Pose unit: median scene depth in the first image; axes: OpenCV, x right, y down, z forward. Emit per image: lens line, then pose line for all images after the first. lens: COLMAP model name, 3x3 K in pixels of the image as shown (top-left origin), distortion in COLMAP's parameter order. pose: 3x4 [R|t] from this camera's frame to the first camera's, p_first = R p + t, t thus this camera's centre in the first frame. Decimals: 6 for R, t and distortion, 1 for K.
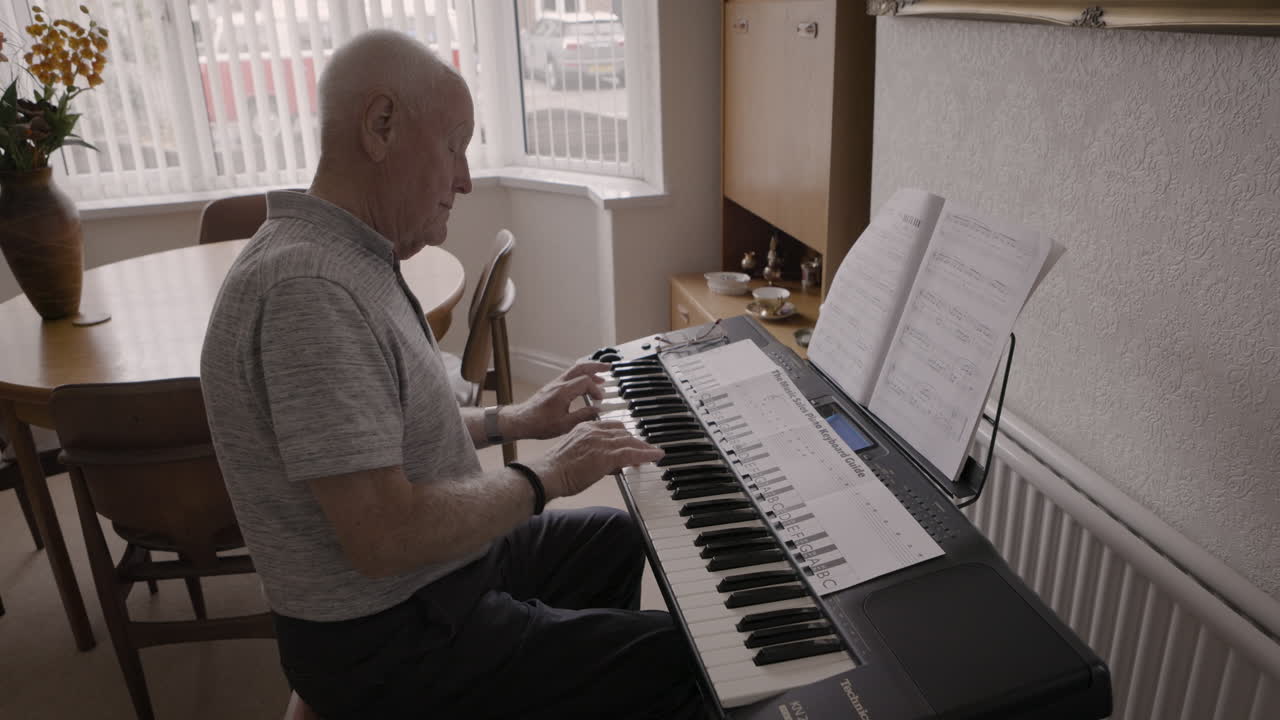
lens RADIAL K [[979.4, 0, 640.0], [0, 979.4, 360.0], [0, 0, 1]] dist [-0.117402, 0.066440]
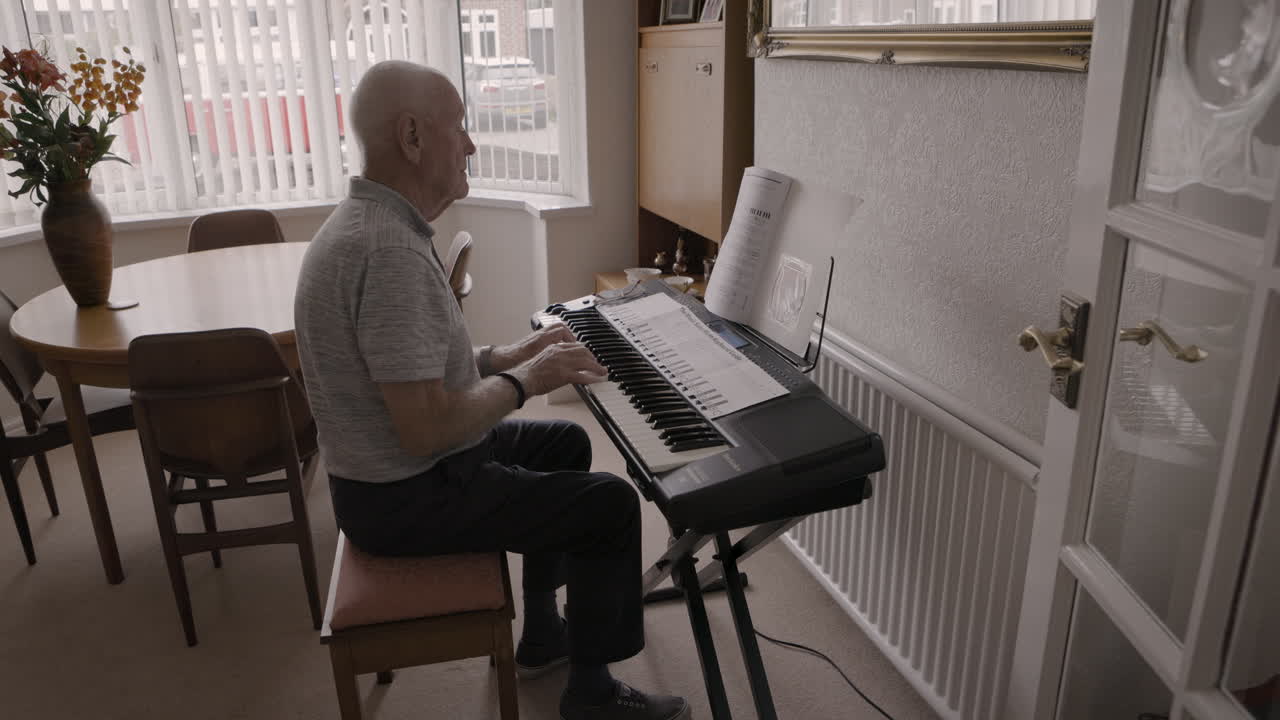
lens RADIAL K [[979.4, 0, 640.0], [0, 979.4, 360.0], [0, 0, 1]] dist [-0.117402, 0.066440]
pose [[0.996076, -0.021005, 0.085968, -0.032150], [0.024671, 0.998821, -0.041801, 0.107836], [-0.084989, 0.043758, 0.995421, -0.291619]]
